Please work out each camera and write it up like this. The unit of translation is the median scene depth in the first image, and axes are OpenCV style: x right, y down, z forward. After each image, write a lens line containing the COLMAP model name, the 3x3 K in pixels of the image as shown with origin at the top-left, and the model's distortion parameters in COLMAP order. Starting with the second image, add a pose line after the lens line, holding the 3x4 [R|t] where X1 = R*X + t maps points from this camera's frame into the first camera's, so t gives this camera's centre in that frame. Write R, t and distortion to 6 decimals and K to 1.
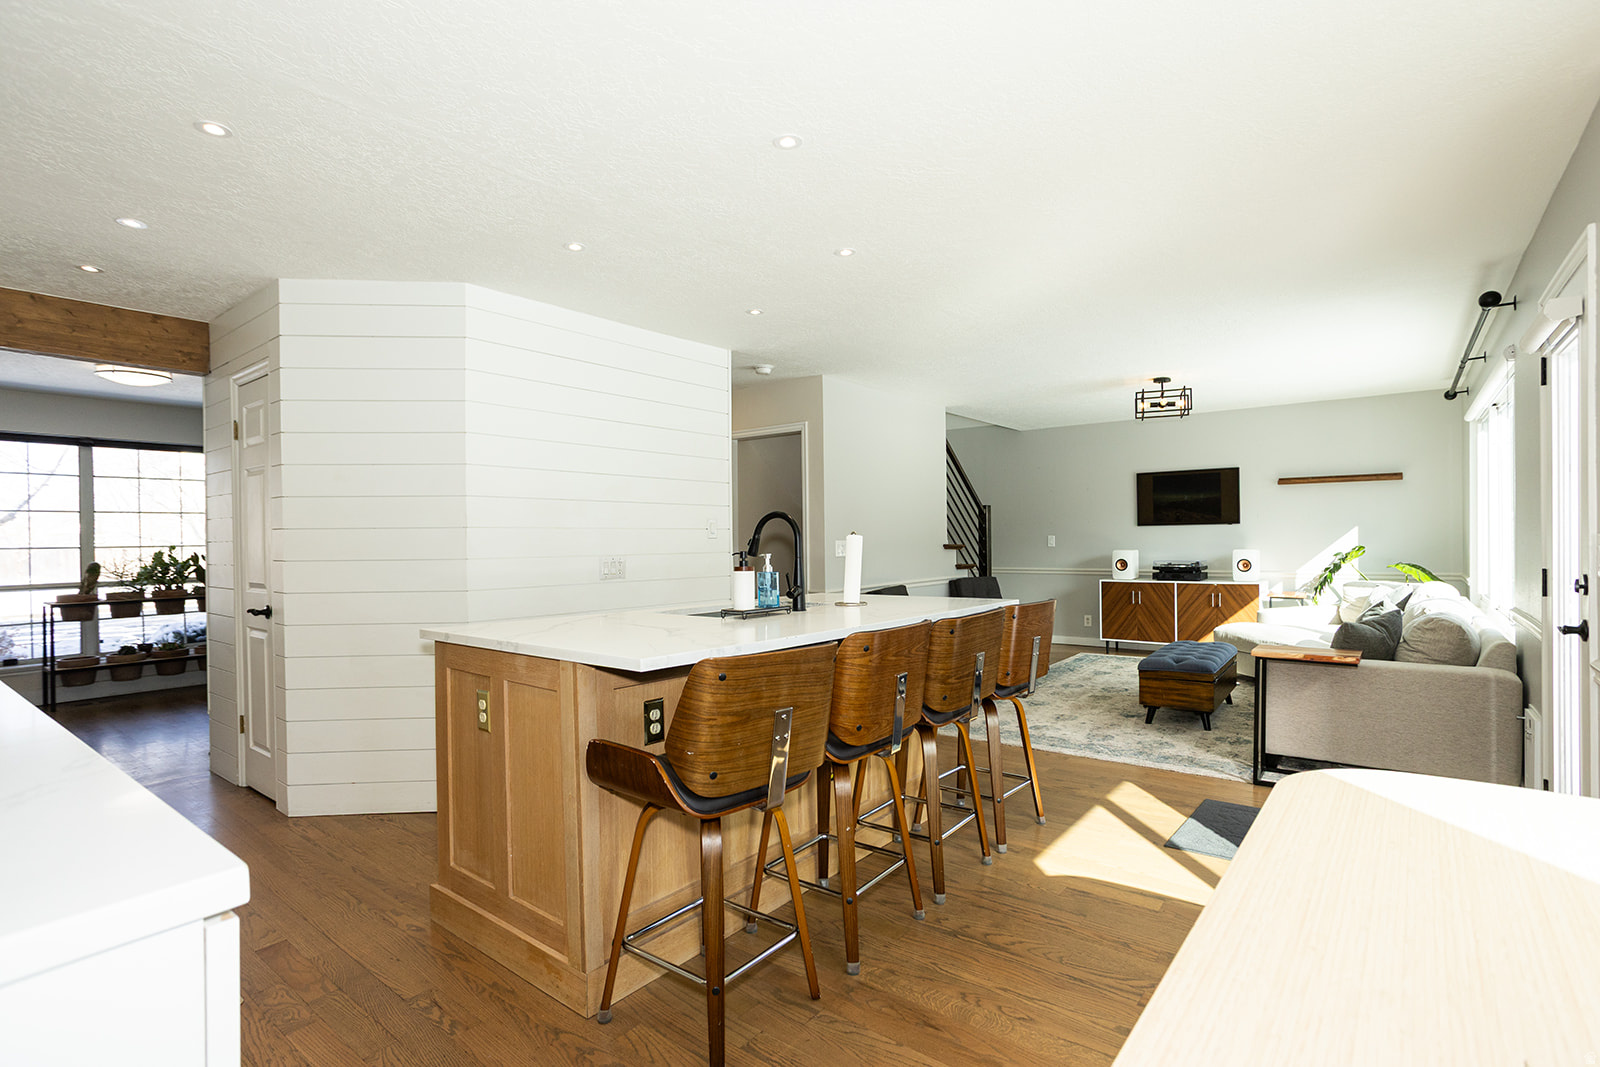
lens RADIAL K [[822.4, 0, 814.1], [0, 822.4, 537.1], [0, 0, 1]] dist [-0.010568, 0.003313]
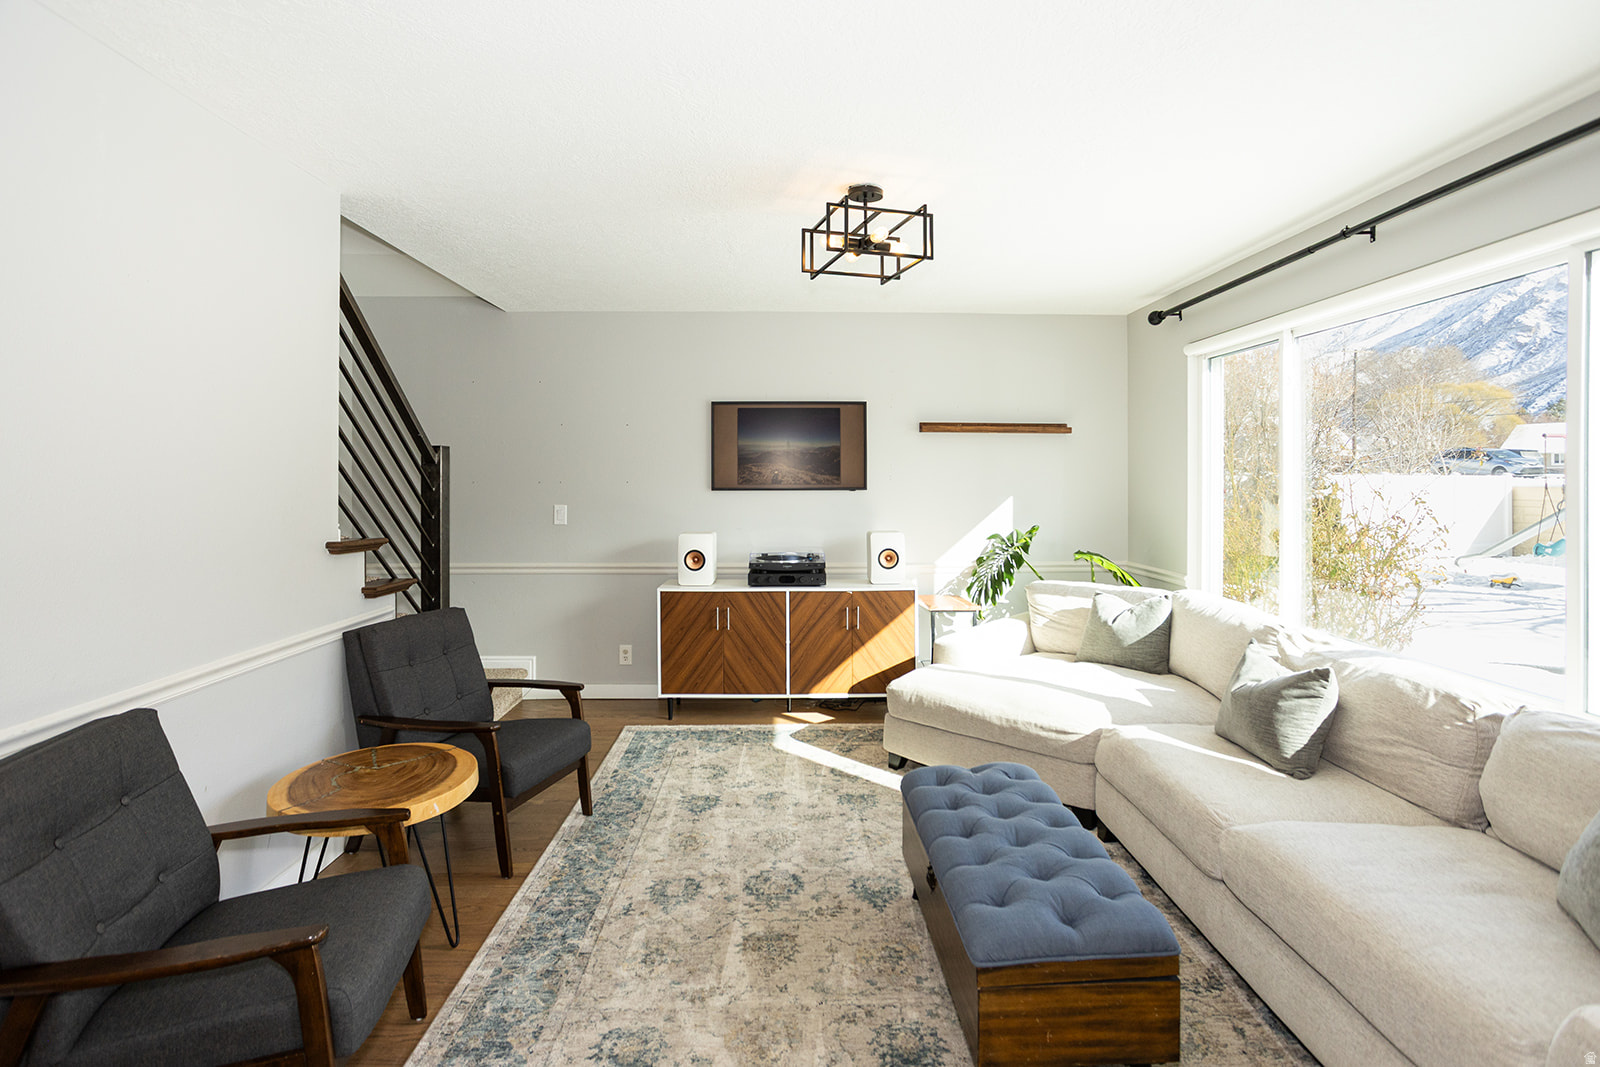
lens RADIAL K [[818.8, 0, 830.9], [0, 818.8, 487.2], [0, 0, 1]] dist [-0.033006, 0.020152]
pose [[0.777810, 0.009405, 0.628430, 0.097483], [-0.013729, 0.999904, 0.002028, -0.020161], [-0.628350, -0.010205, 0.777864, 0.530998]]
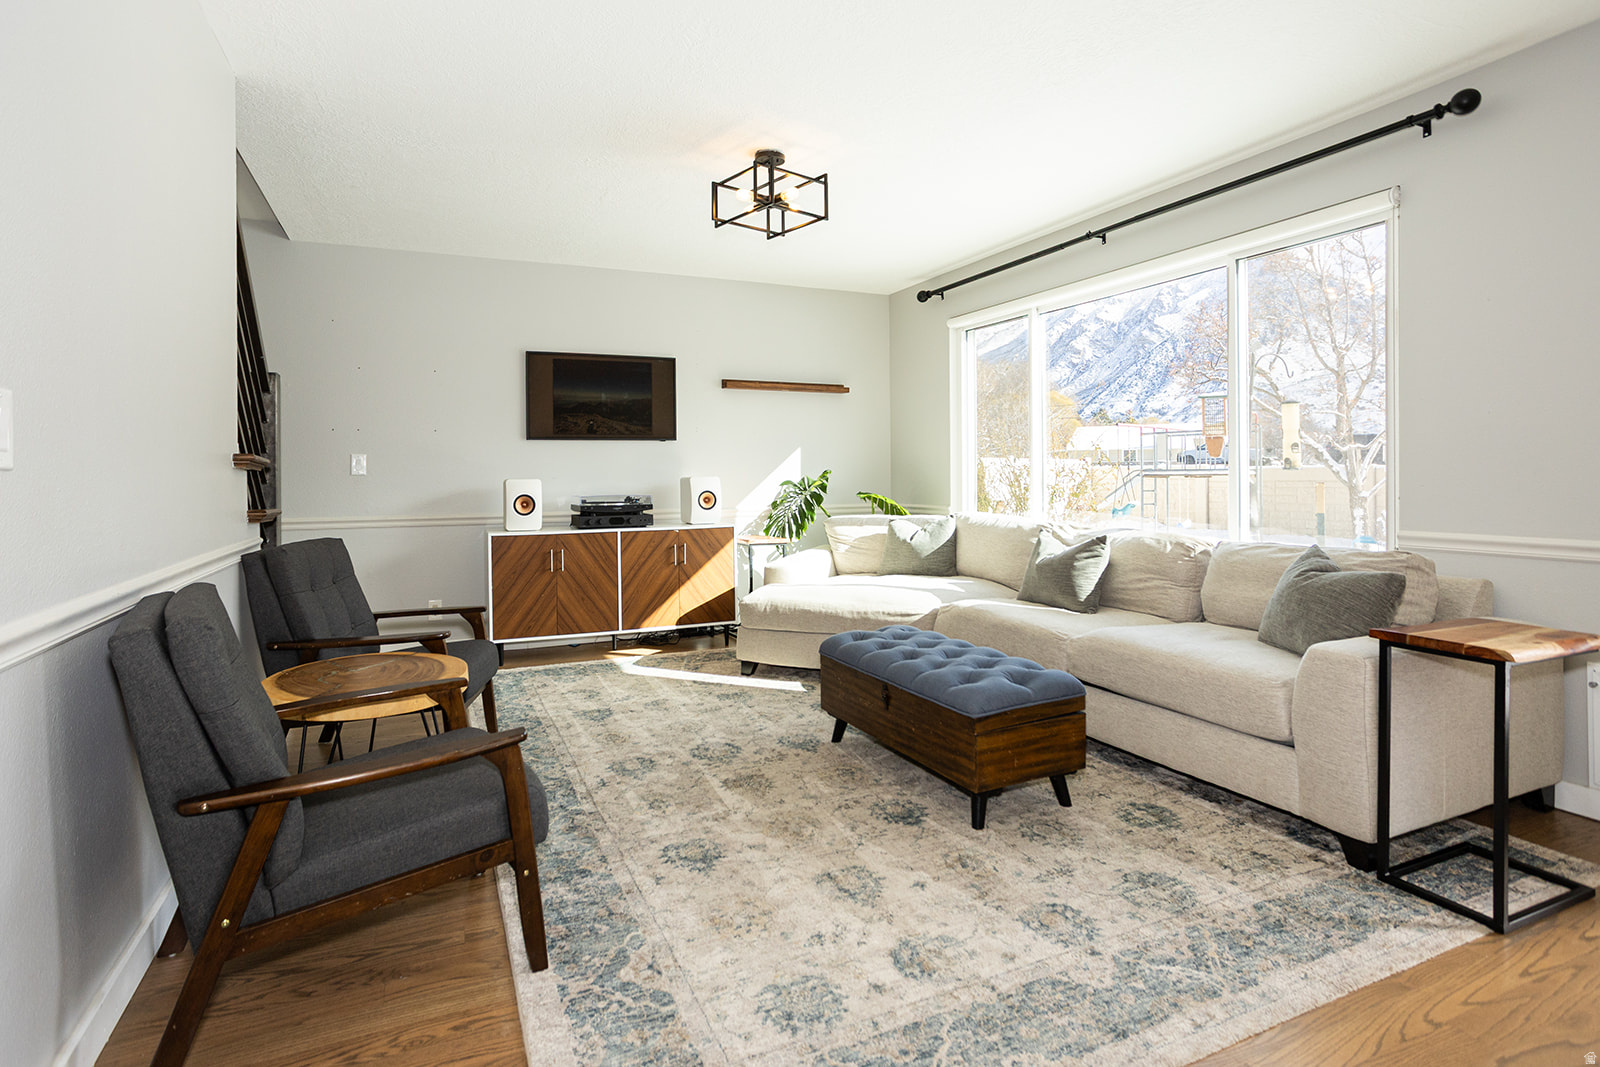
lens RADIAL K [[818.8, 0, 833.7], [0, 818.8, 488.1], [0, 0, 1]] dist [-0.033006, 0.020152]
pose [[0.459546, -0.005683, 0.888136, -0.029340], [0.002043, 0.999984, 0.005341, 0.020522], [-0.888152, -0.000640, 0.459550, 0.580852]]
